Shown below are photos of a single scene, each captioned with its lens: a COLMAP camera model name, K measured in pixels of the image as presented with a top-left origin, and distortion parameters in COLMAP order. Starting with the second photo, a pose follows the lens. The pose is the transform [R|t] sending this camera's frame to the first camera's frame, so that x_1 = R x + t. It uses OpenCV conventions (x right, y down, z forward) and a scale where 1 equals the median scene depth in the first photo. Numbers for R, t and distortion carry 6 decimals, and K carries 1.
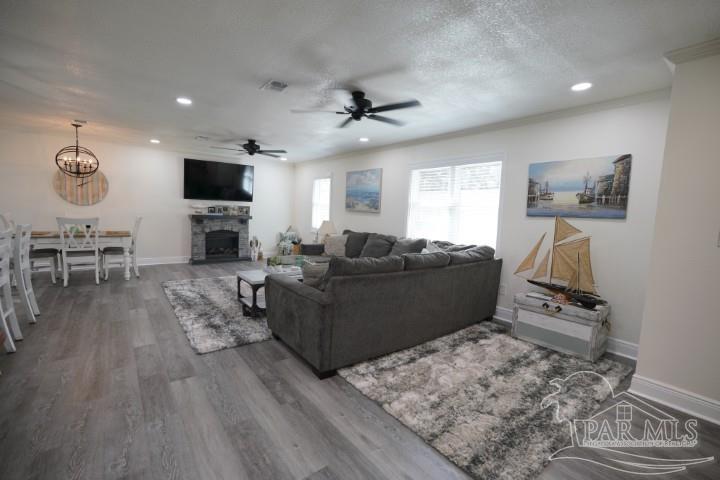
lens RADIAL K [[316.4, 0, 356.7], [0, 316.4, 238.8], [0, 0, 1]] dist [-0.004630, 0.001823]
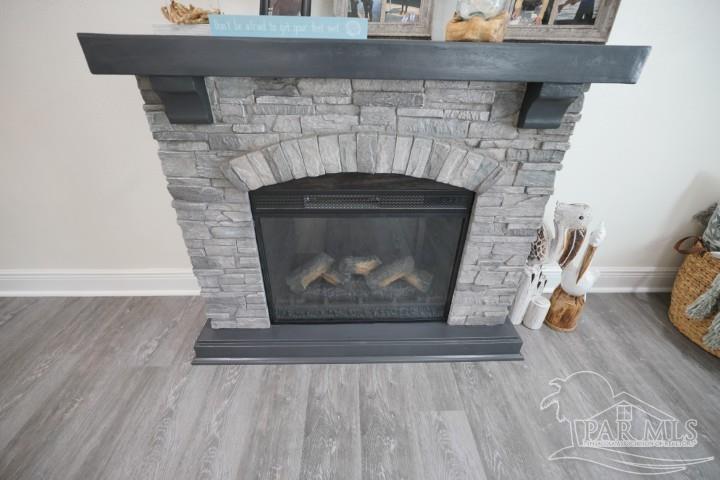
lens RADIAL K [[316.4, 0, 359.7], [0, 316.4, 238.5], [0, 0, 1]] dist [-0.004630, 0.001823]
pose [[0.809628, 0.294650, -0.507626, -0.354745], [-0.033200, 0.886468, 0.461597, -0.064568], [0.586004, -0.356868, 0.727492, 0.902858]]
